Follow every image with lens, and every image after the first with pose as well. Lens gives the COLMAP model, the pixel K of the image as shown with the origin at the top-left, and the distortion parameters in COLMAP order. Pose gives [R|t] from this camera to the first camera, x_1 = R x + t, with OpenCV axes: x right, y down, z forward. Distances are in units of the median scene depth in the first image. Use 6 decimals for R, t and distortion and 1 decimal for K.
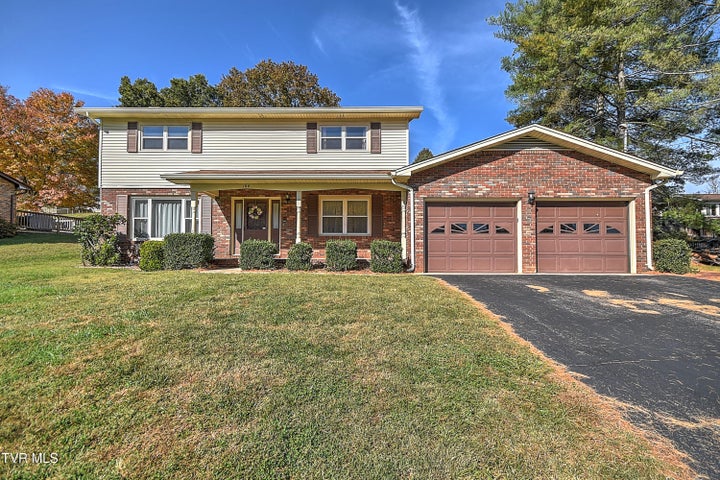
lens RADIAL K [[311.8, 0, 360.0], [0, 311.8, 240.0], [0, 0, 1]] dist [0.020919, -0.012629]
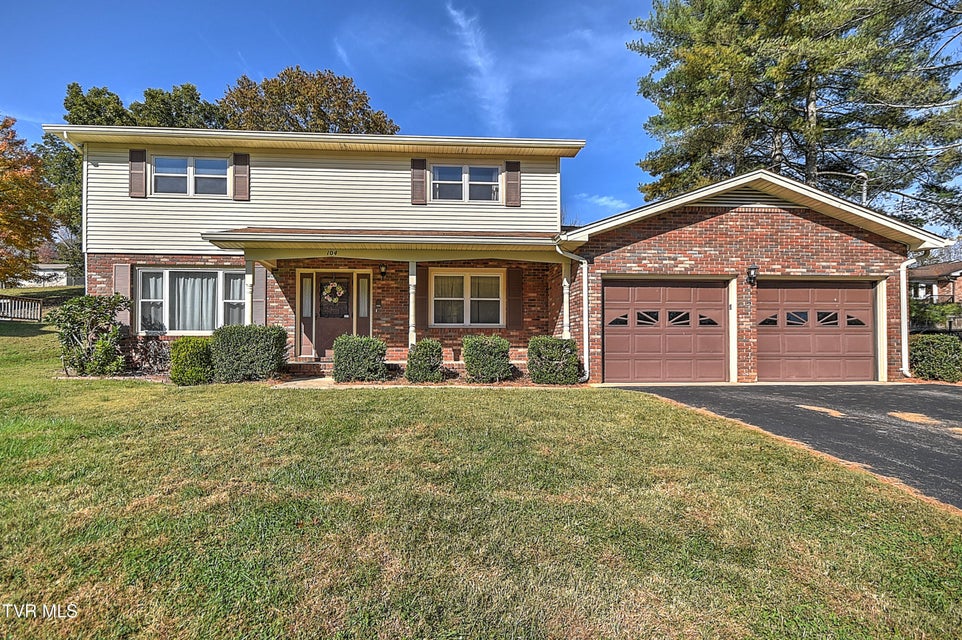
lens RADIAL K [[434.3, 0, 448.9], [0, 434.3, 334.7], [0, 0, 1]] dist [0.018395, -0.009934]
pose [[0.997099, -0.000910, 0.076109, -0.175390], [-0.000223, 0.999889, 0.014876, -0.013569], [-0.076115, -0.014850, 0.996988, 0.063188]]
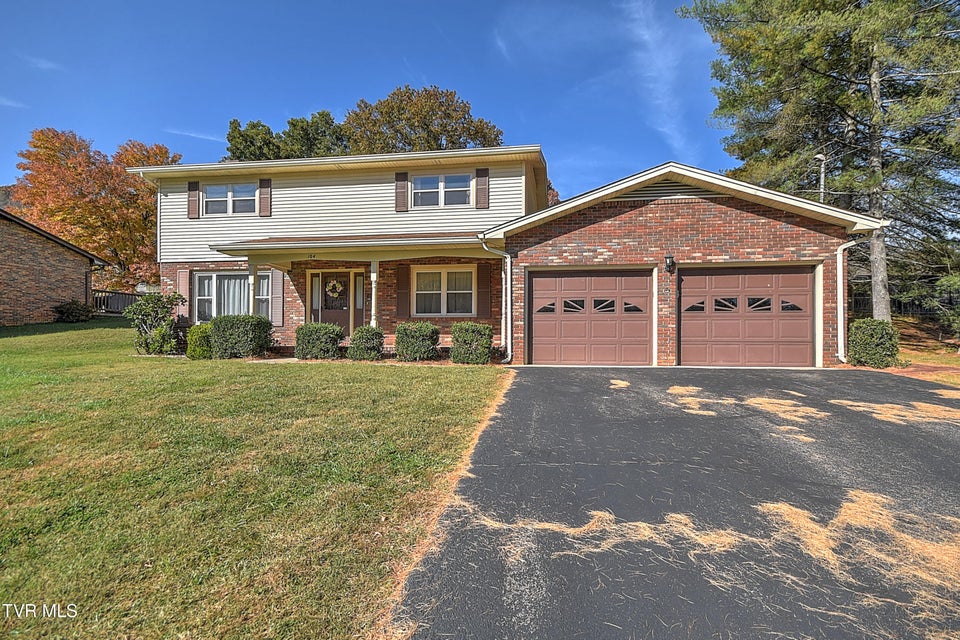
lens RADIAL K [[421.5, 0, 493.9], [0, 421.5, 331.9], [0, 0, 1]] dist [0.019287, -0.011240]
pose [[0.993195, -0.002648, -0.116432, 0.216225], [0.005031, 0.999784, 0.020176, 0.003008], [0.116353, -0.020625, 0.992994, -0.033799]]
